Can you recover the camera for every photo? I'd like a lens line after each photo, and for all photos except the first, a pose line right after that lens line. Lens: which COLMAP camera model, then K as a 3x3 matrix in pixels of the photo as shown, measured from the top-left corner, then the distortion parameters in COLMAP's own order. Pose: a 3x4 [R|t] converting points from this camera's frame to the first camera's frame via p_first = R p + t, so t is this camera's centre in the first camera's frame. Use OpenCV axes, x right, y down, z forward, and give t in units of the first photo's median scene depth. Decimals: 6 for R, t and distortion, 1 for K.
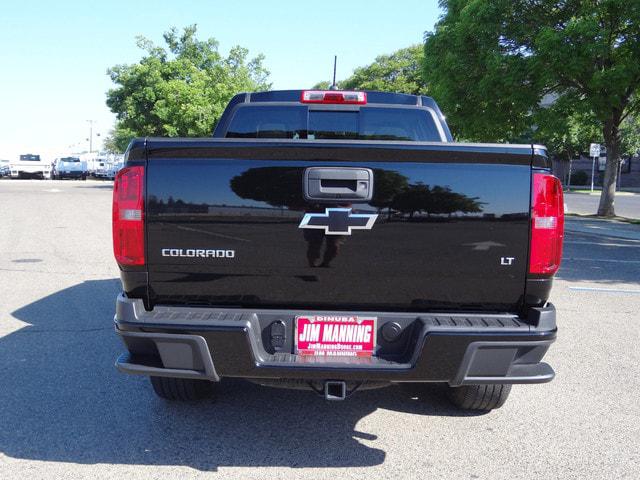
lens RADIAL K [[632.4, 0, 320.0], [0, 632.4, 240.0], [0, 0, 1]] dist [0.020250, -0.004677]
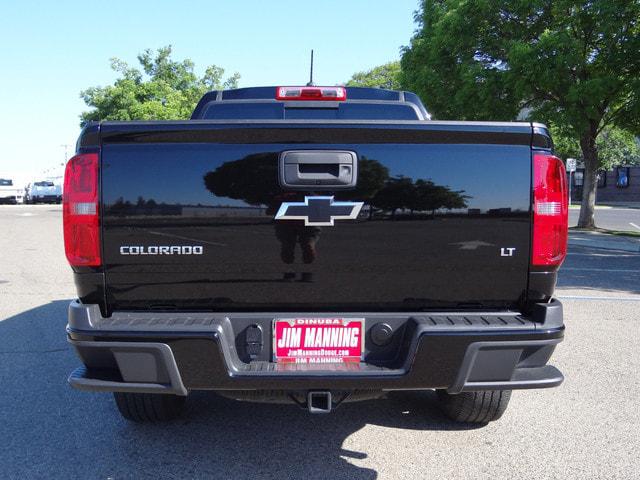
lens RADIAL K [[633.8, 0, 319.6], [0, 633.8, 242.2], [0, 0, 1]] dist [0.023858, -0.012295]
pose [[0.999304, -0.020577, 0.031122, 0.000610], [0.021527, 0.999303, -0.030484, 0.029584], [-0.030473, 0.031133, 0.999051, 0.076591]]
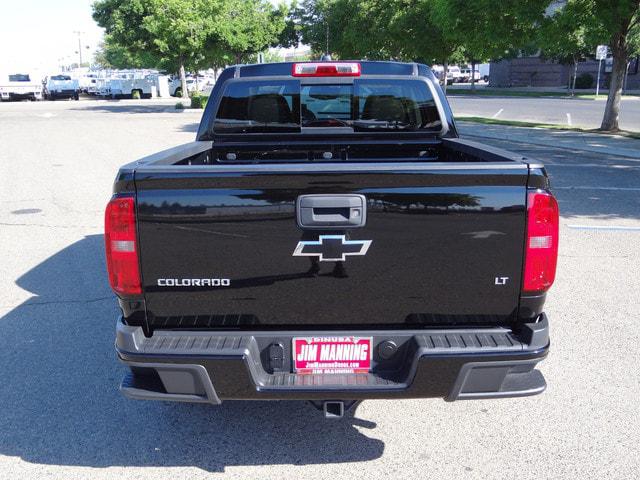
lens RADIAL K [[632.4, 0, 320.0], [0, 632.4, 240.0], [0, 0, 1]] dist [0.020250, -0.004677]
pose [[0.999545, -0.029775, -0.004863, 0.010648], [0.030165, 0.988864, 0.145731, -0.132772], [0.000470, -0.145811, 0.989312, 0.011163]]
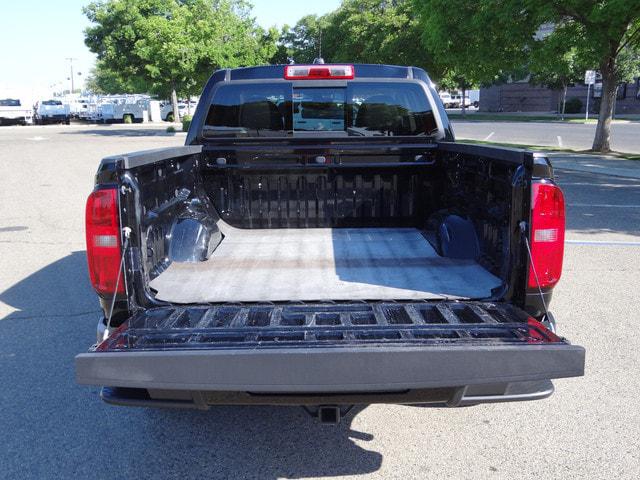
lens RADIAL K [[633.8, 0, 319.6], [0, 633.8, 242.2], [0, 0, 1]] dist [0.023858, -0.012295]
pose [[0.999419, -0.033034, 0.008432, 0.007291], [0.031925, 0.993574, 0.108588, -0.093362], [-0.011965, -0.108256, 0.994051, 0.043028]]
